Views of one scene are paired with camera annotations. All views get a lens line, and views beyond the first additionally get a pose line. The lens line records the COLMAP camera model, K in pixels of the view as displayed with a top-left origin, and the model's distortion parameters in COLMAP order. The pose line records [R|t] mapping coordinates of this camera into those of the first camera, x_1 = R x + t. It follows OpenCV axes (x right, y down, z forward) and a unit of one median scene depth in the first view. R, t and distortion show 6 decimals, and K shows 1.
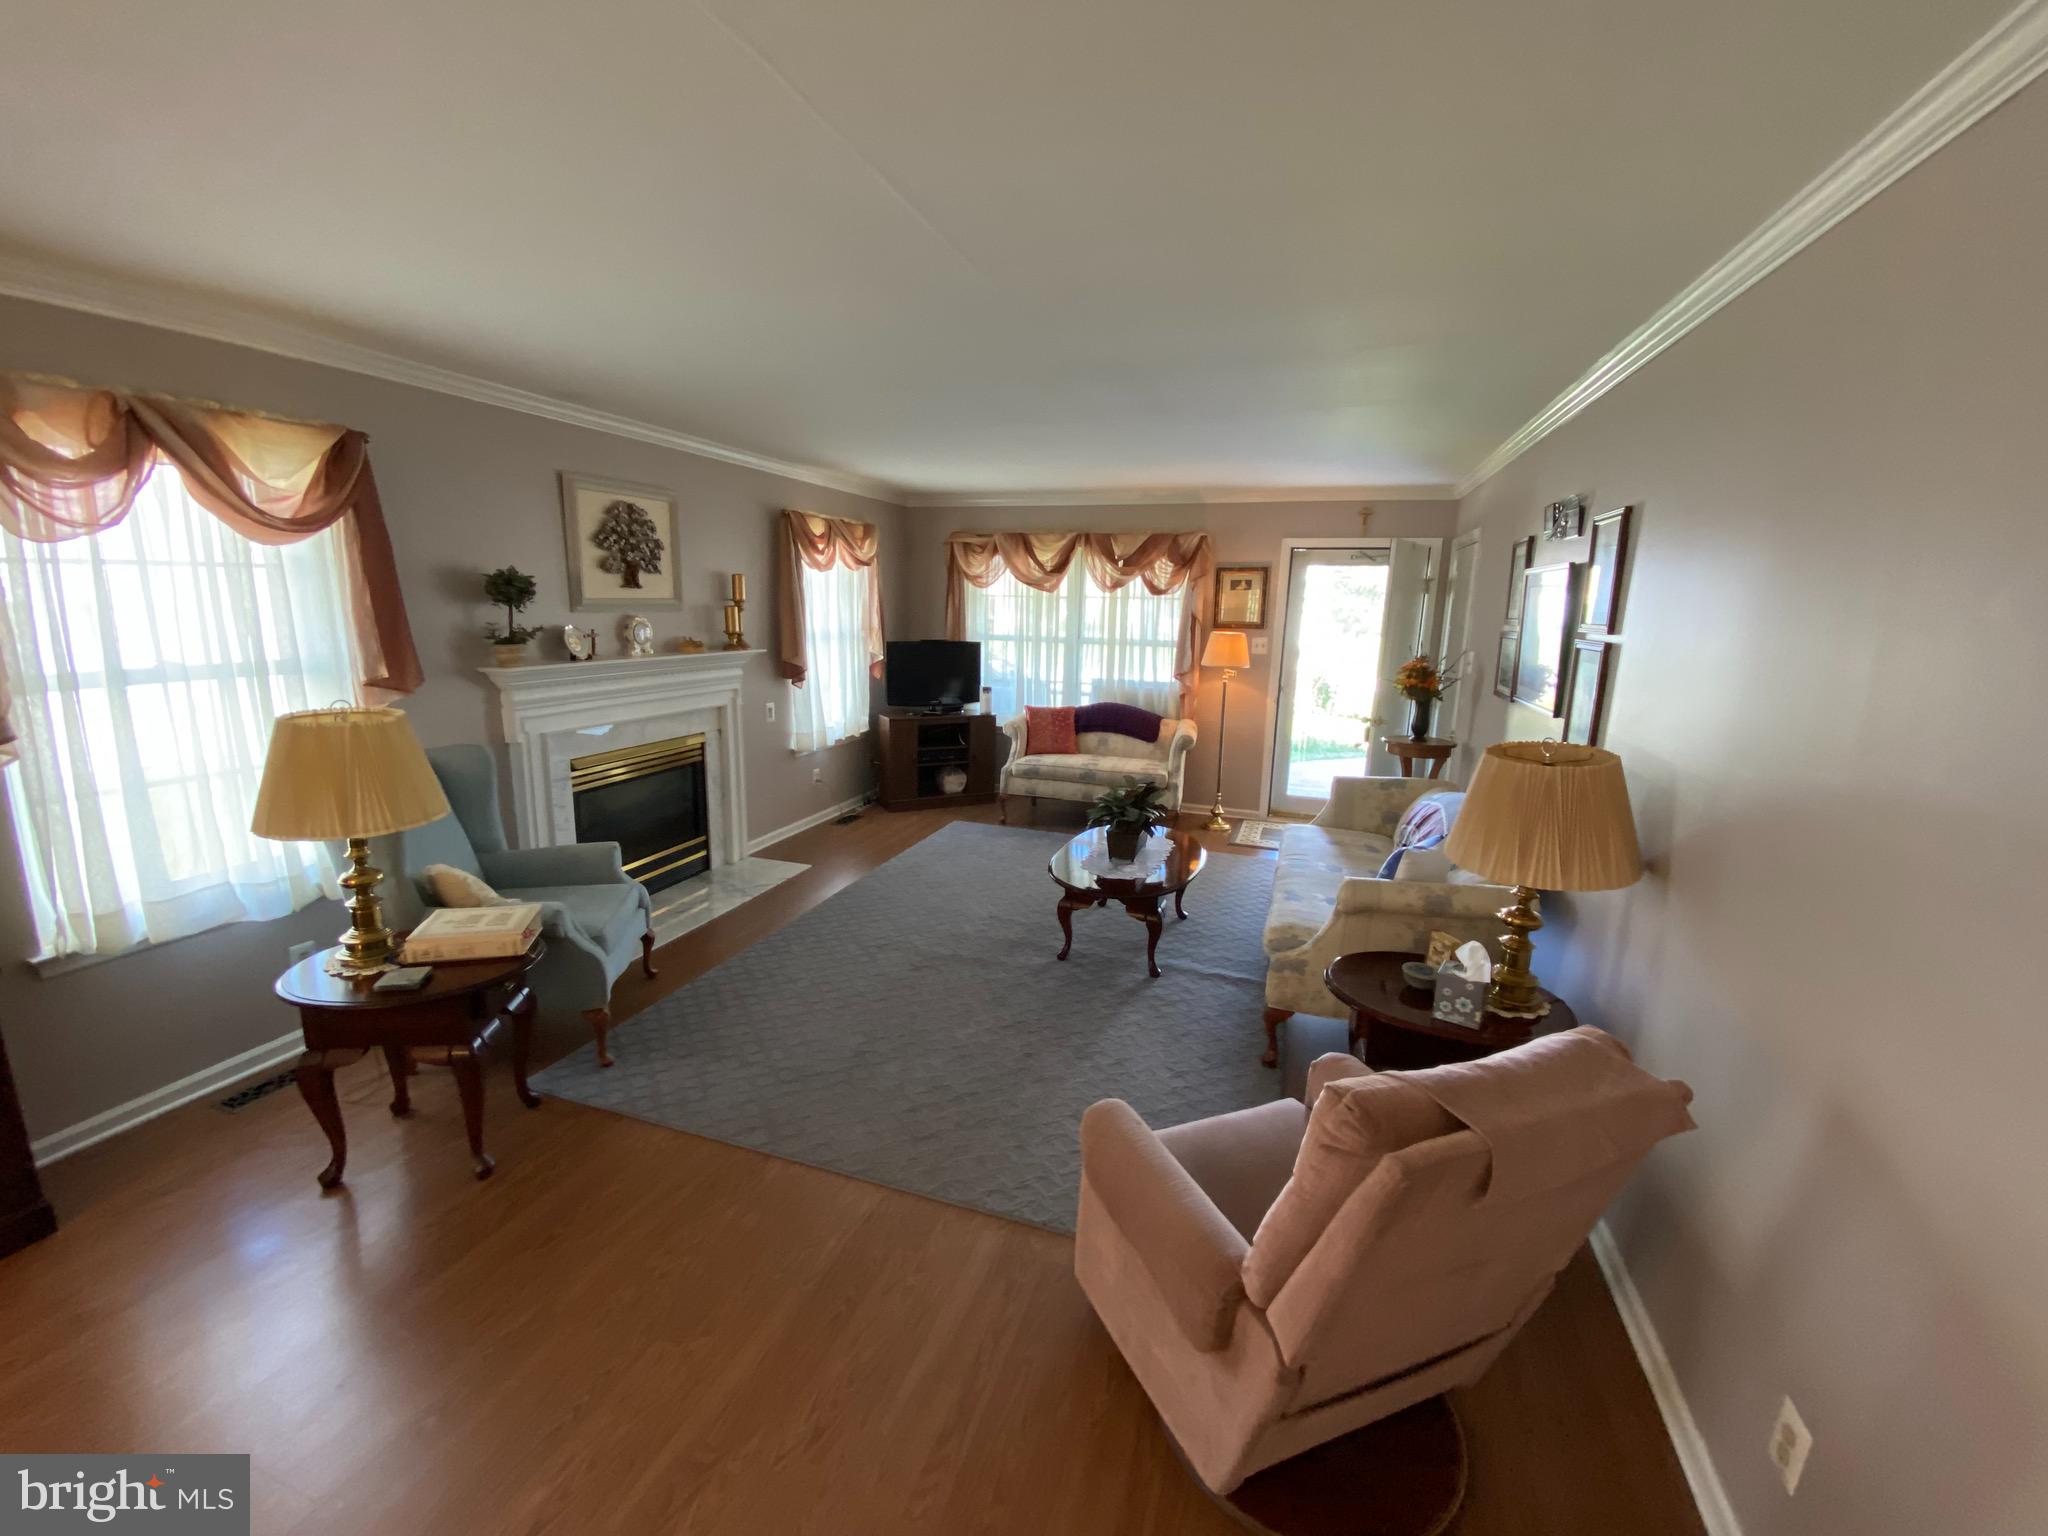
lens RADIAL K [[842.9, 0, 1009.6], [0, 842.9, 755.5], [0, 0, 1]] dist [-0.001827, -0.000323]
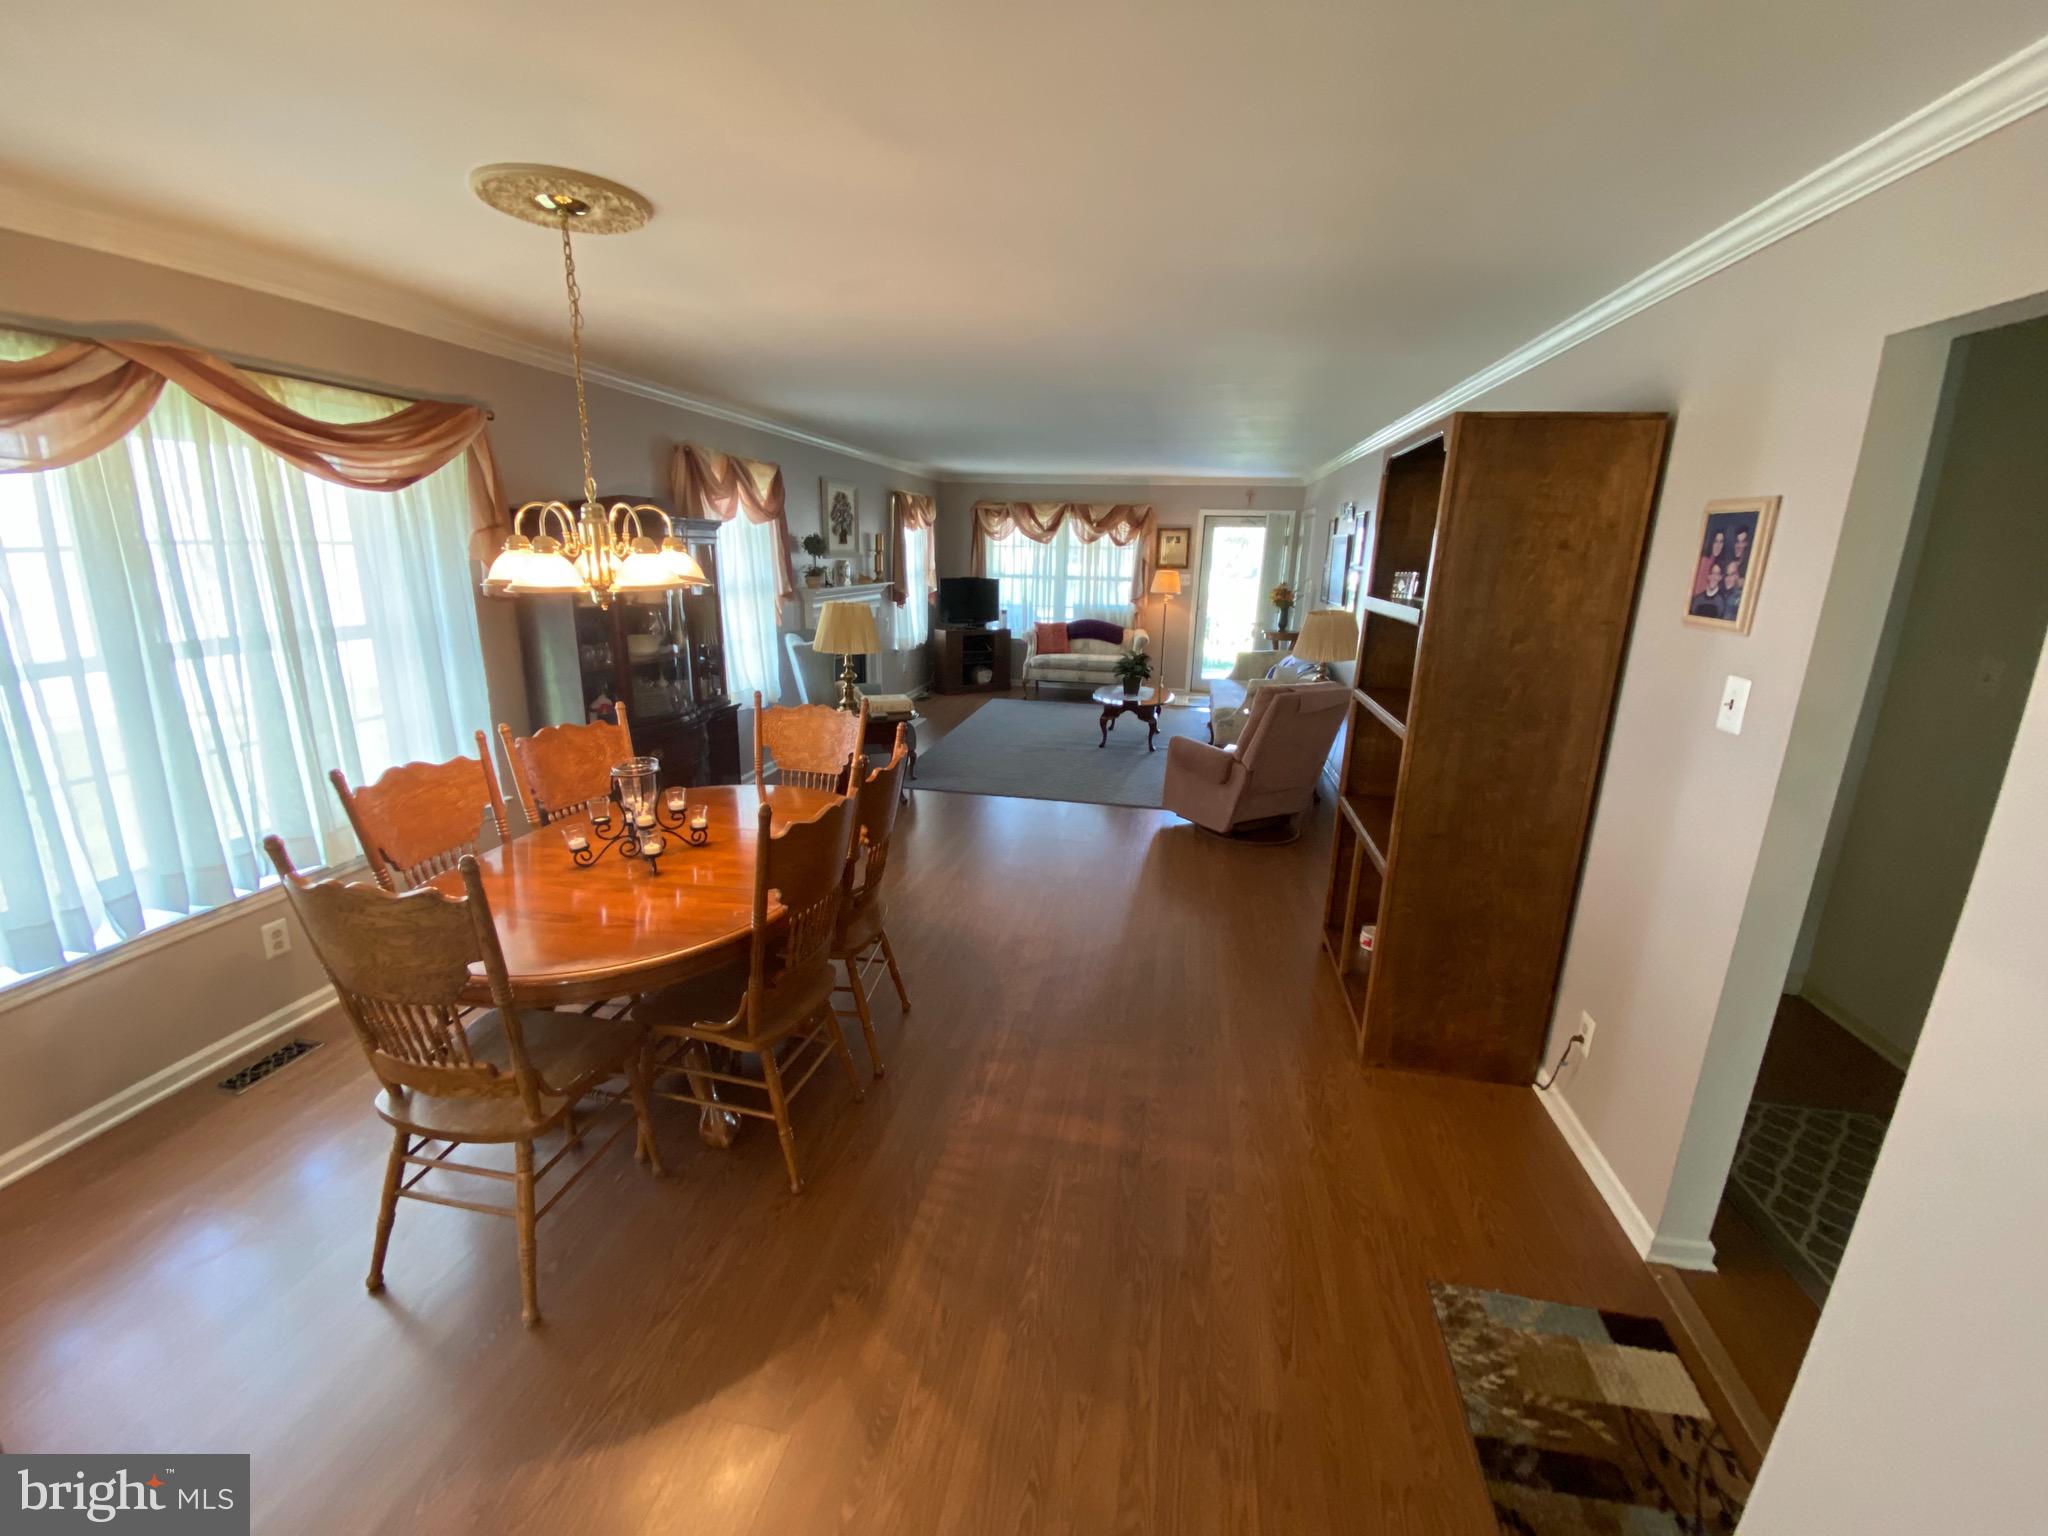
lens RADIAL K [[842.9, 0, 1030.0], [0, 842.9, 774.7], [0, 0, 1]] dist [-0.001827, -0.000323]
pose [[0.986495, -0.042103, 0.158289, -0.241082], [0.028864, 0.995961, 0.085024, 0.085125], [-0.161230, -0.079307, 0.983725, -0.496146]]
